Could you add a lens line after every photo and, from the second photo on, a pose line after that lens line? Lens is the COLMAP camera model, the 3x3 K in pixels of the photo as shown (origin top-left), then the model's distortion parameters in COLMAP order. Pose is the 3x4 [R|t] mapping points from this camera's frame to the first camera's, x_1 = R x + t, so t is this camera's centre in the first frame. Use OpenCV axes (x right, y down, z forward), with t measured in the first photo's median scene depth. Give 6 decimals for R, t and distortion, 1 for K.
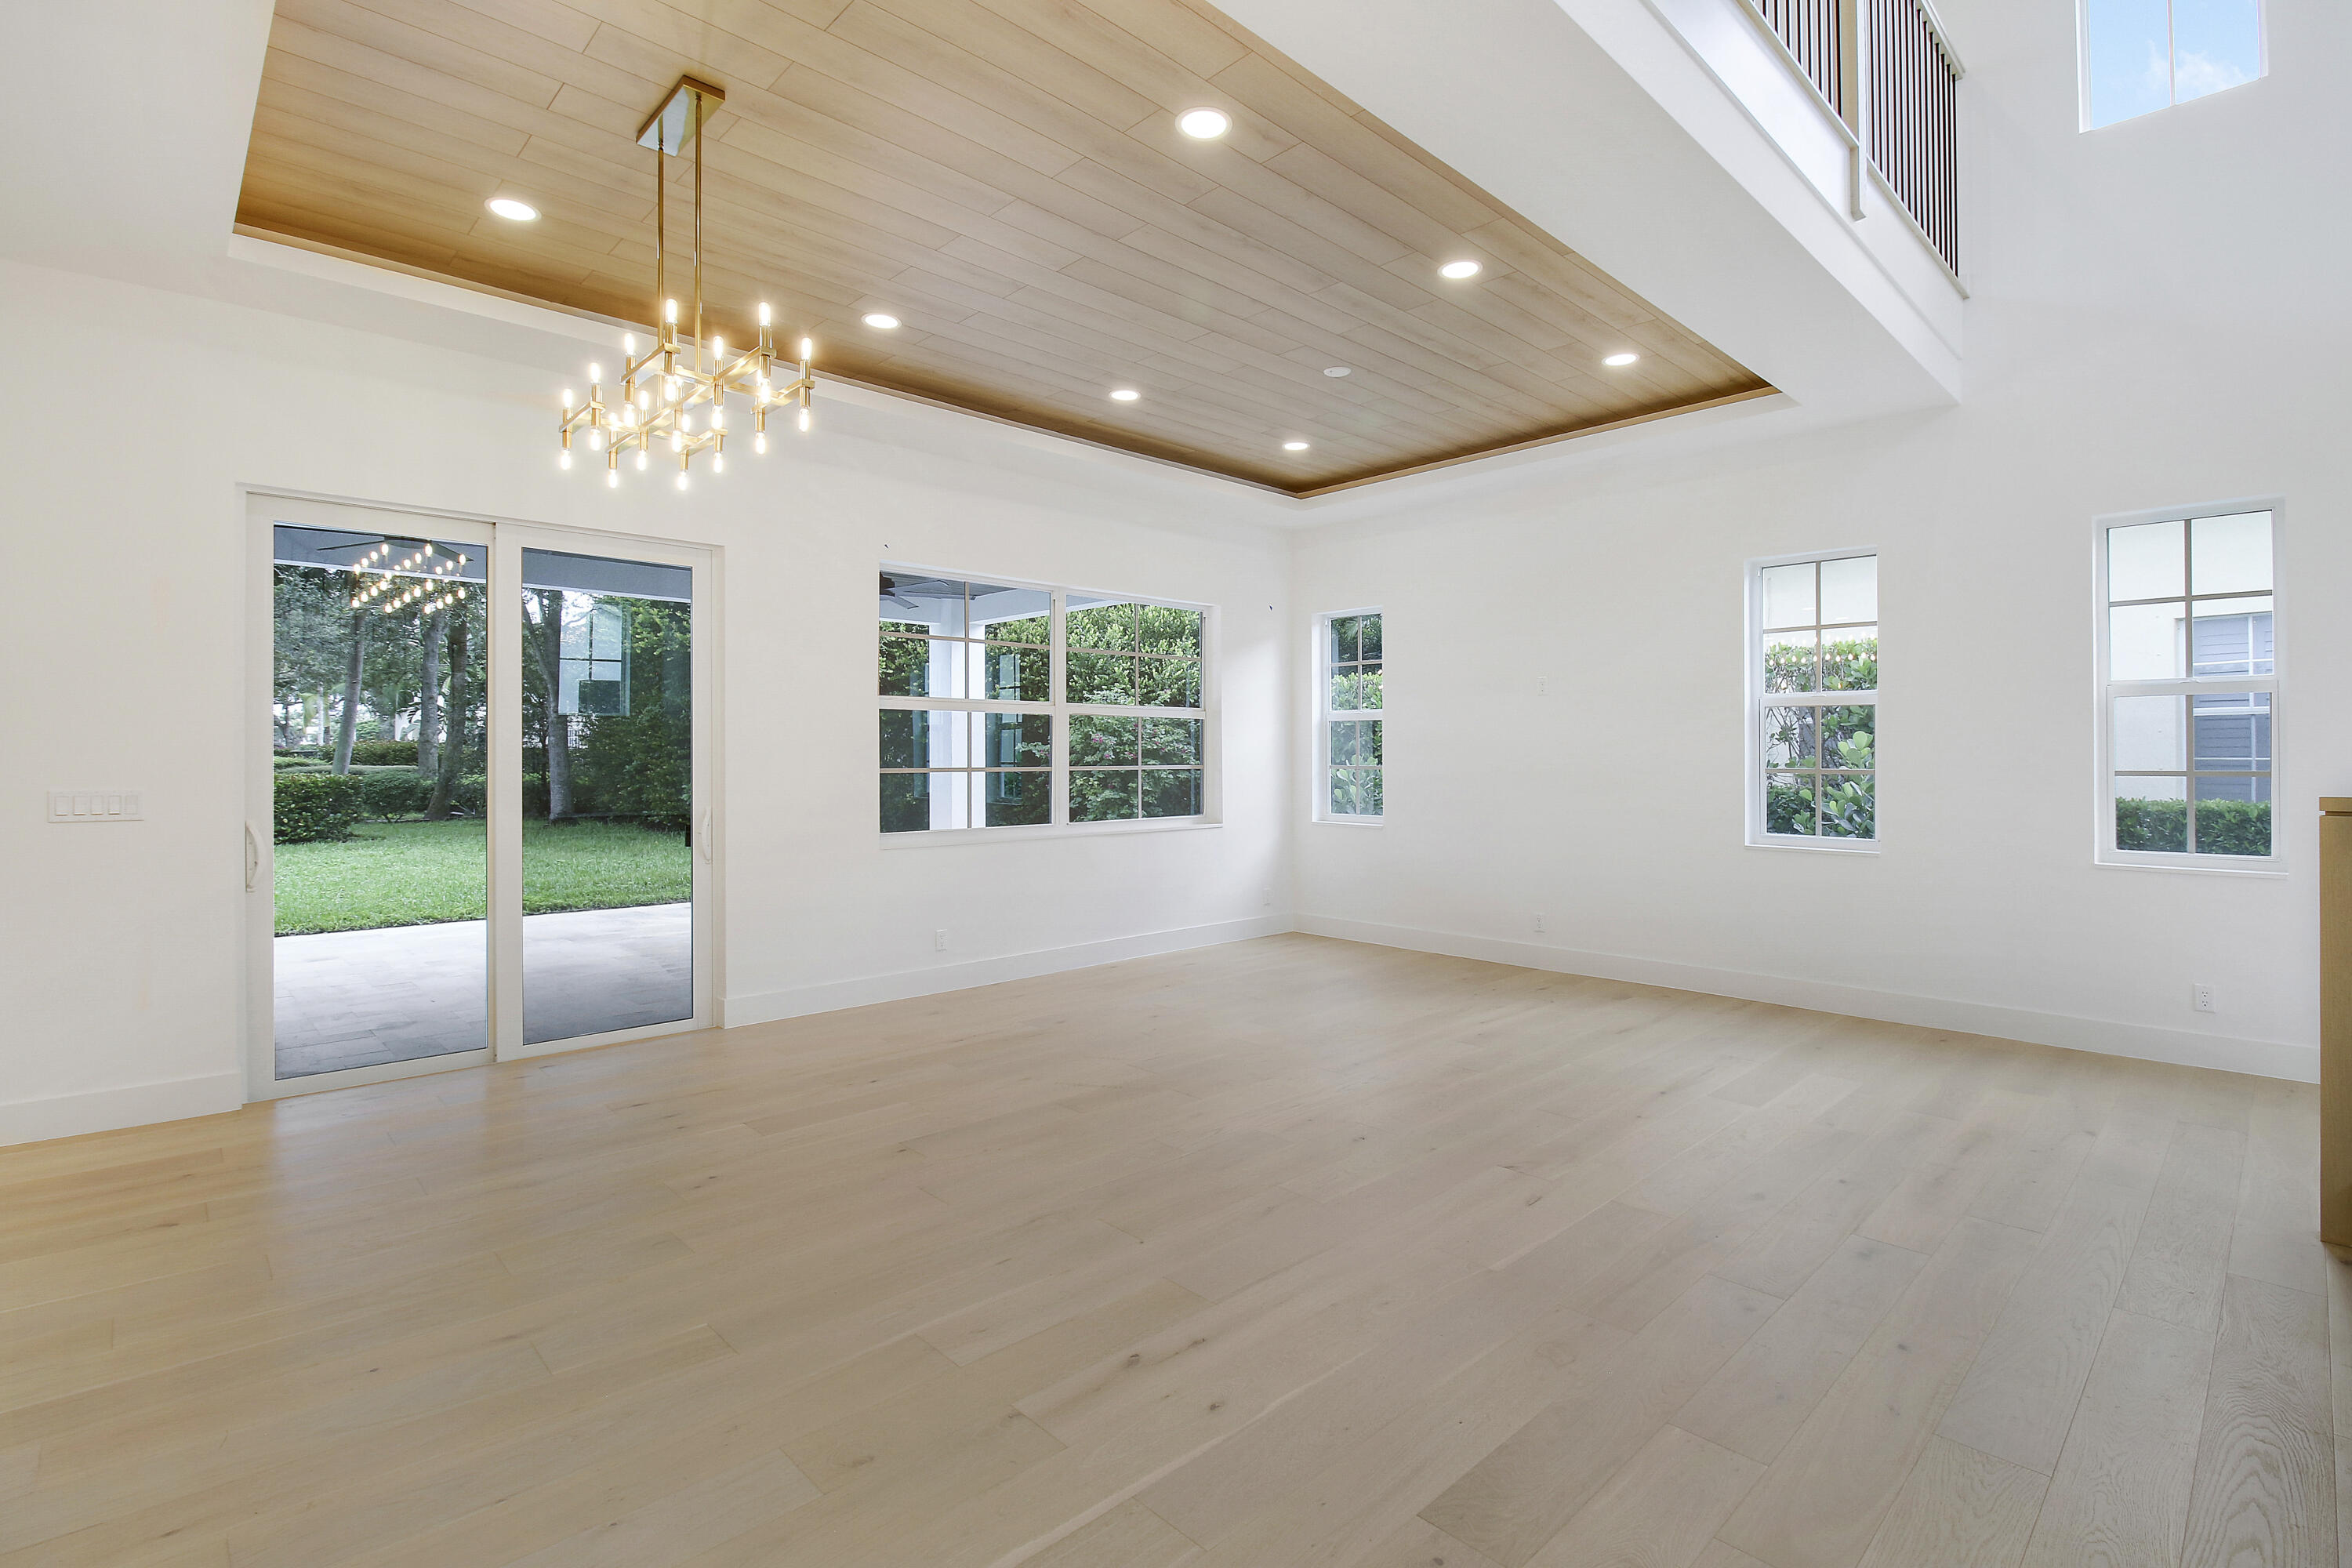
lens RADIAL K [[1101.4, 0, 1172.9], [0, 1101.4, 761.3], [0, 0, 1]] dist [-0.001354, -0.009151]
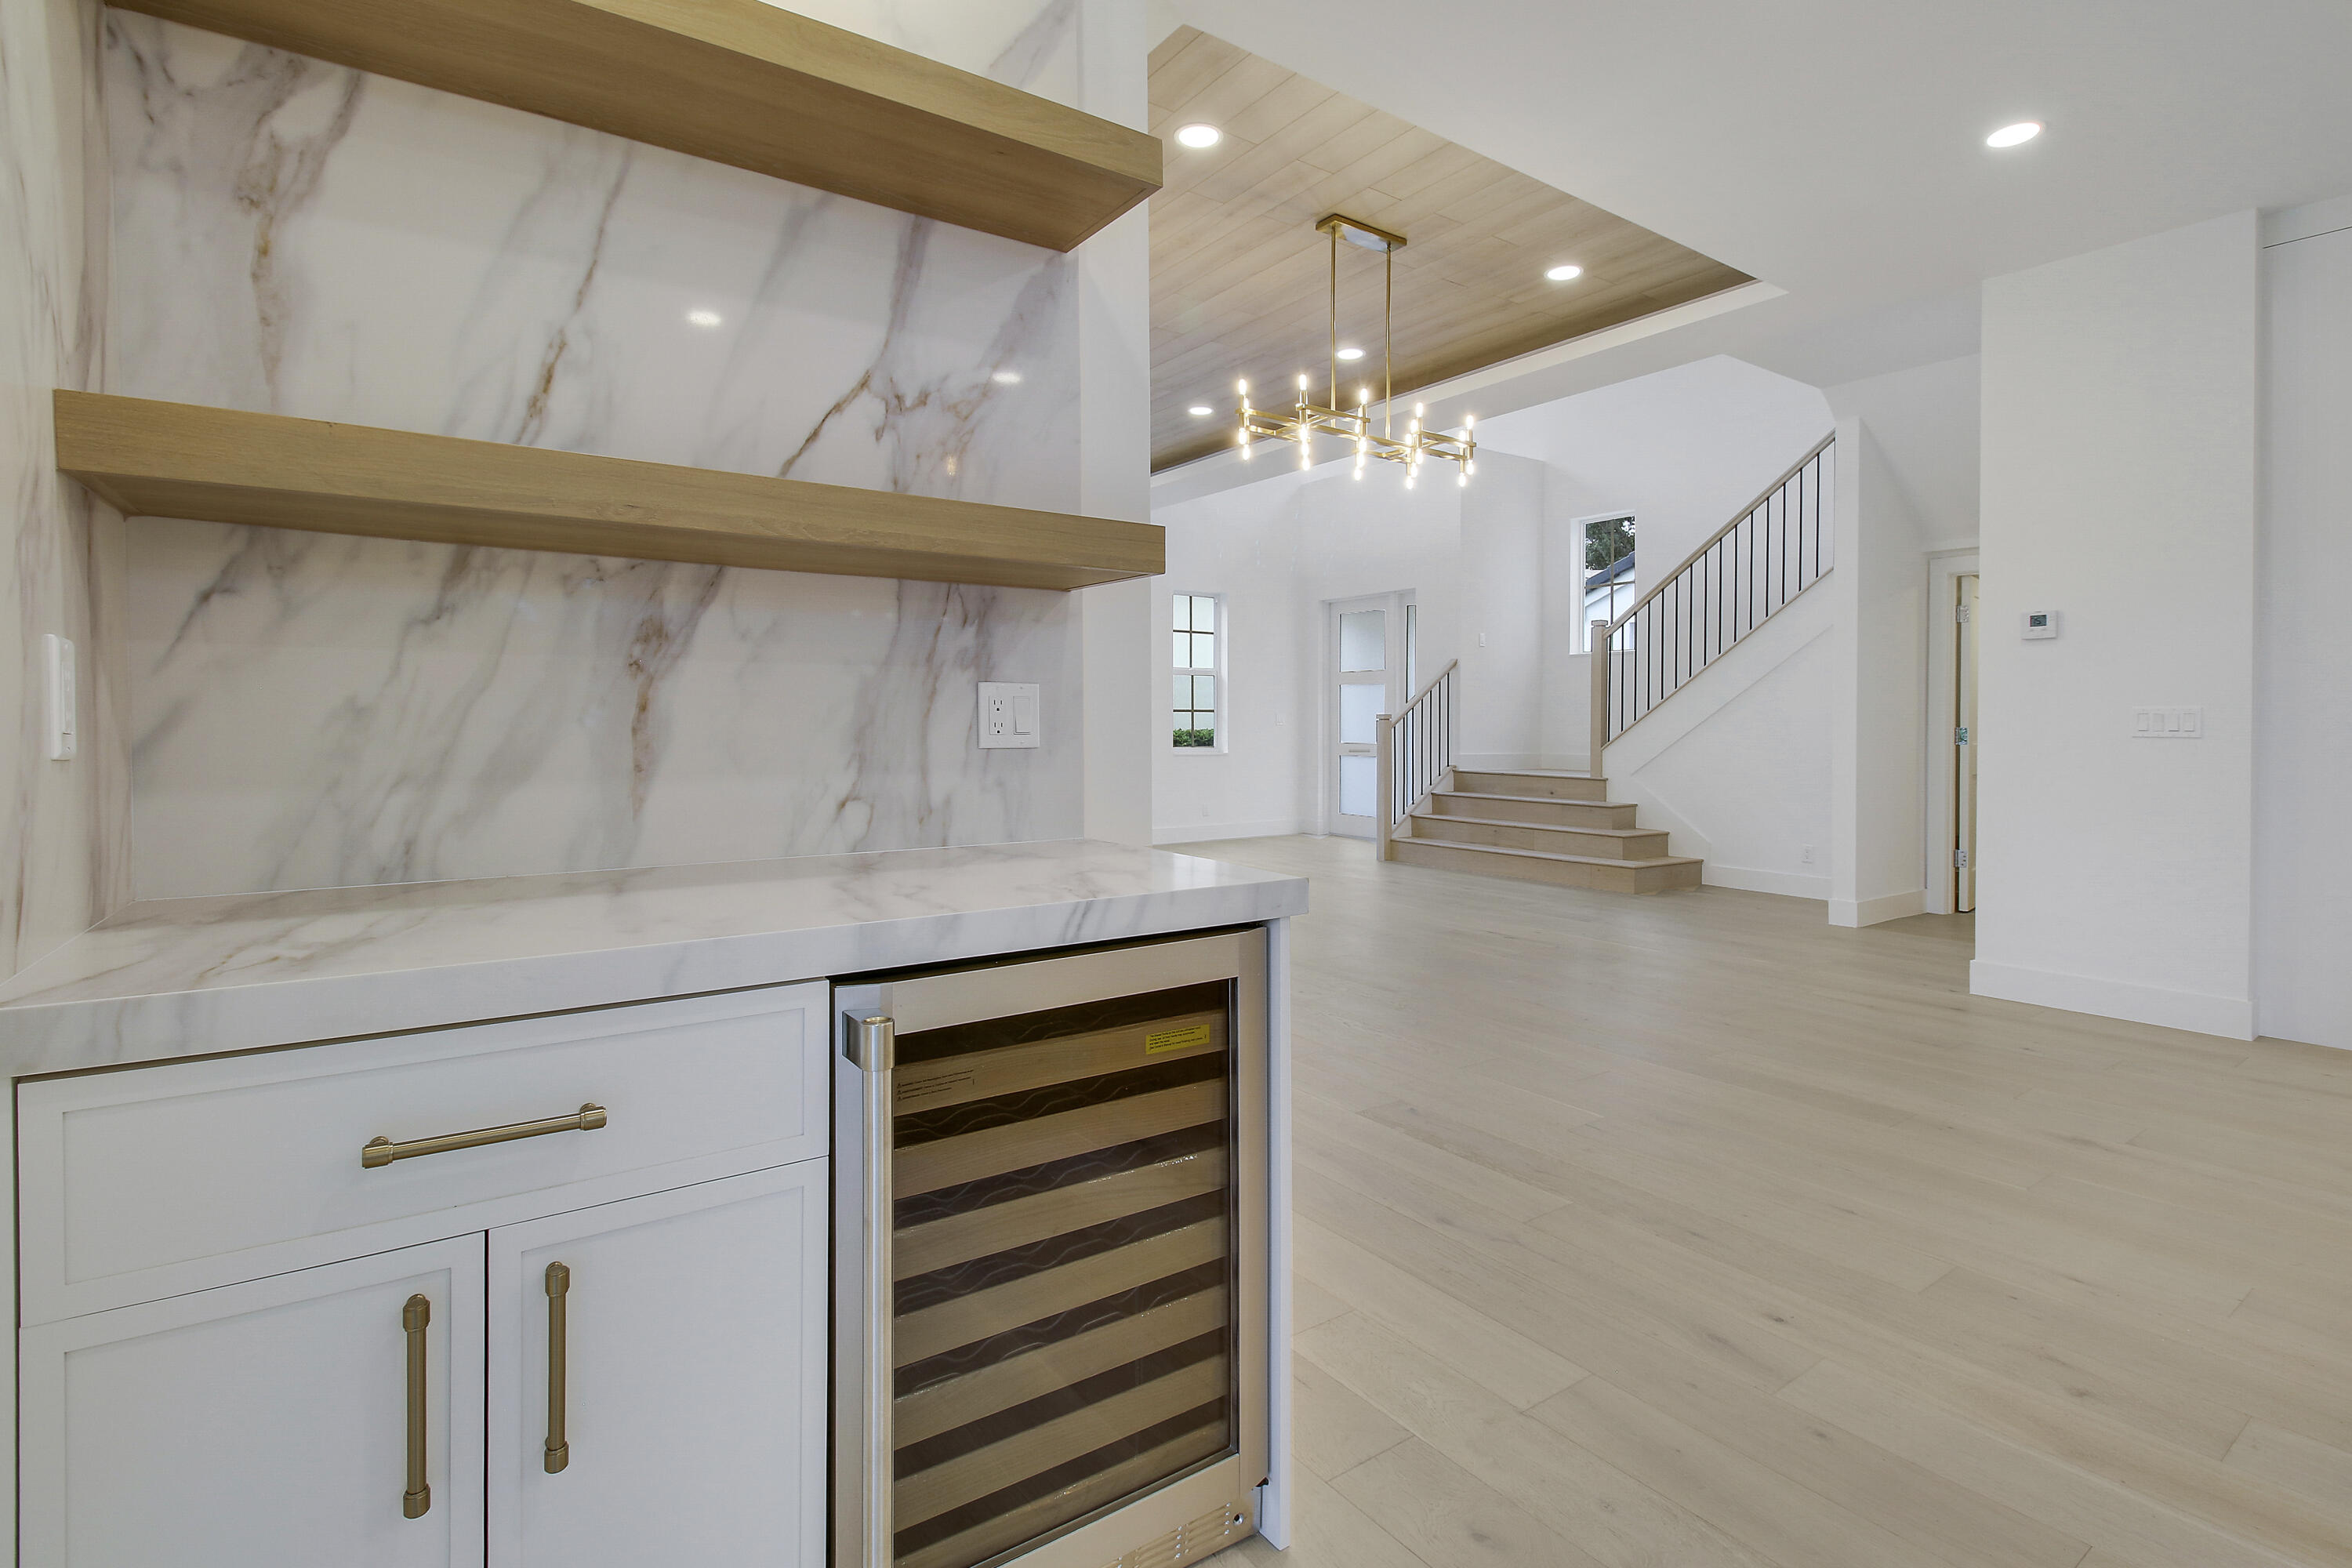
lens RADIAL K [[1101.4, 0, 1172.6], [0, 1101.4, 717.3], [0, 0, 1]] dist [-0.001354, -0.009151]
pose [[0.147856, 0.004528, 0.988999, -1.111142], [-0.001433, 0.999989, -0.004364, 0.029980], [-0.989008, -0.000772, 0.147861, 0.604864]]
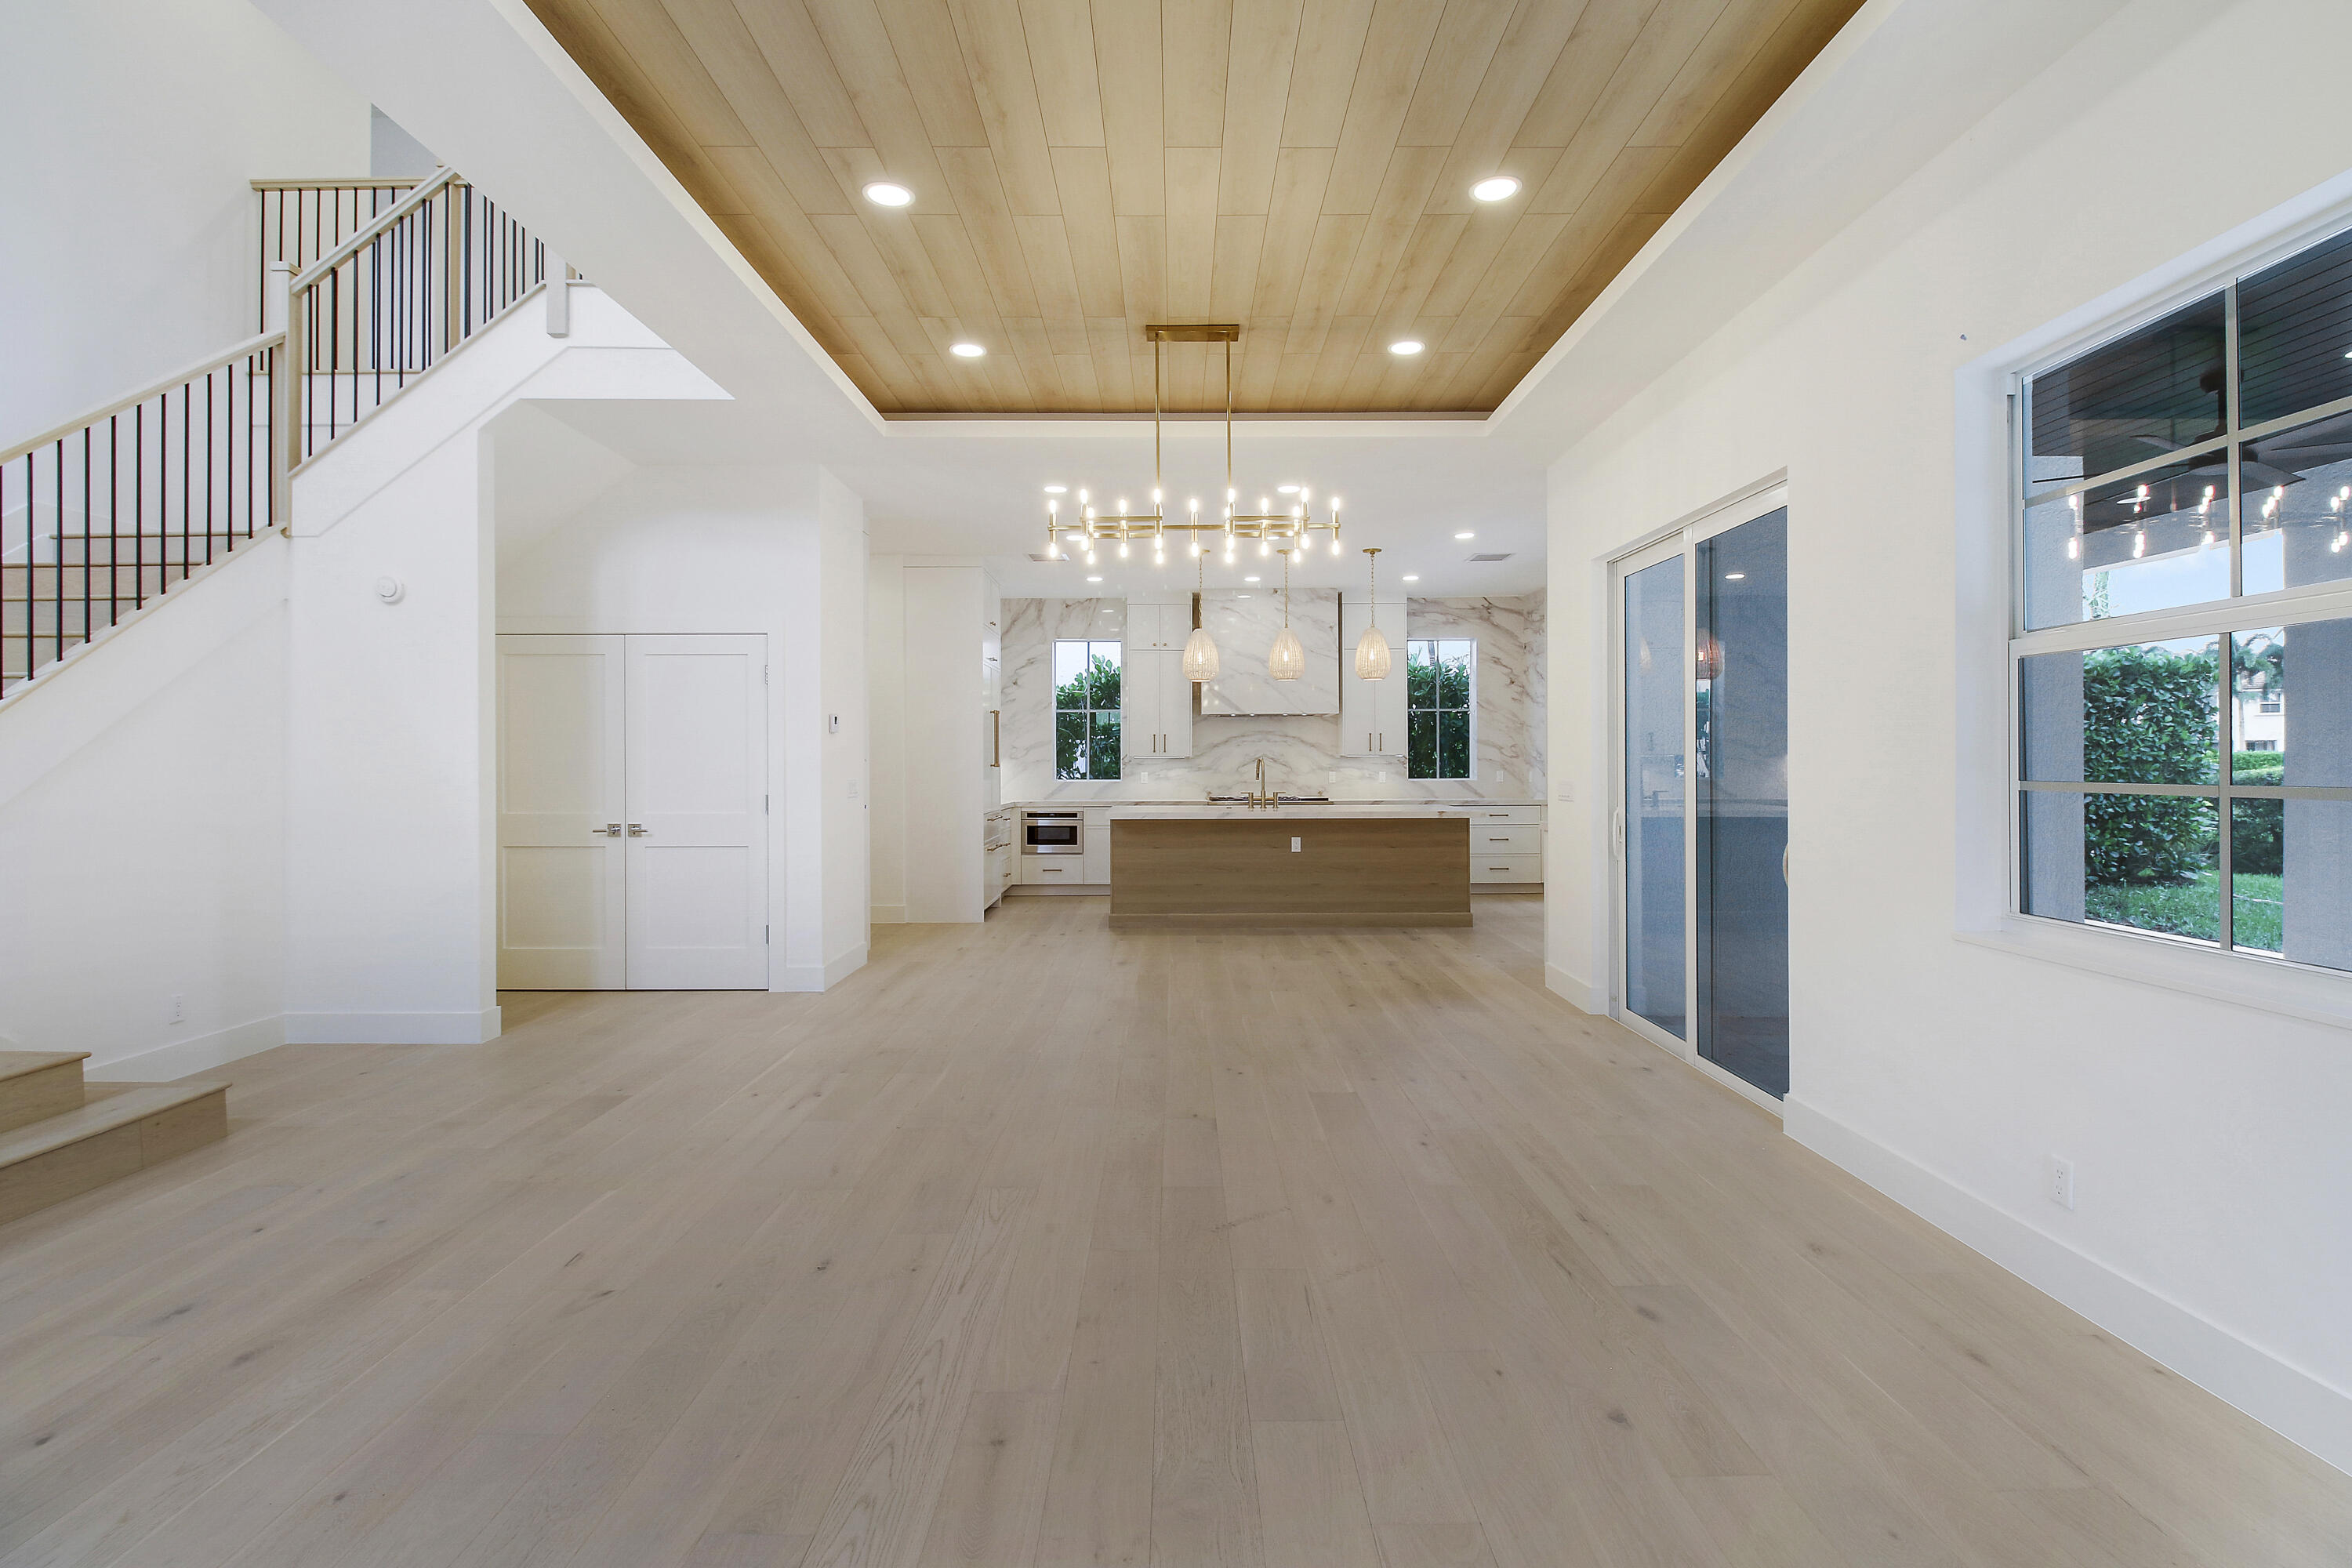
lens RADIAL K [[1079.1, 0, 1191.5], [0, 1079.1, 769.8], [0, 0, 1]] dist [-0.007395, -0.000554]
pose [[-0.672422, 0.006044, -0.740143, 0.373558], [-0.000239, 0.999965, 0.008383, -0.001925], [0.740168, 0.005814, -0.672397, 1.160137]]
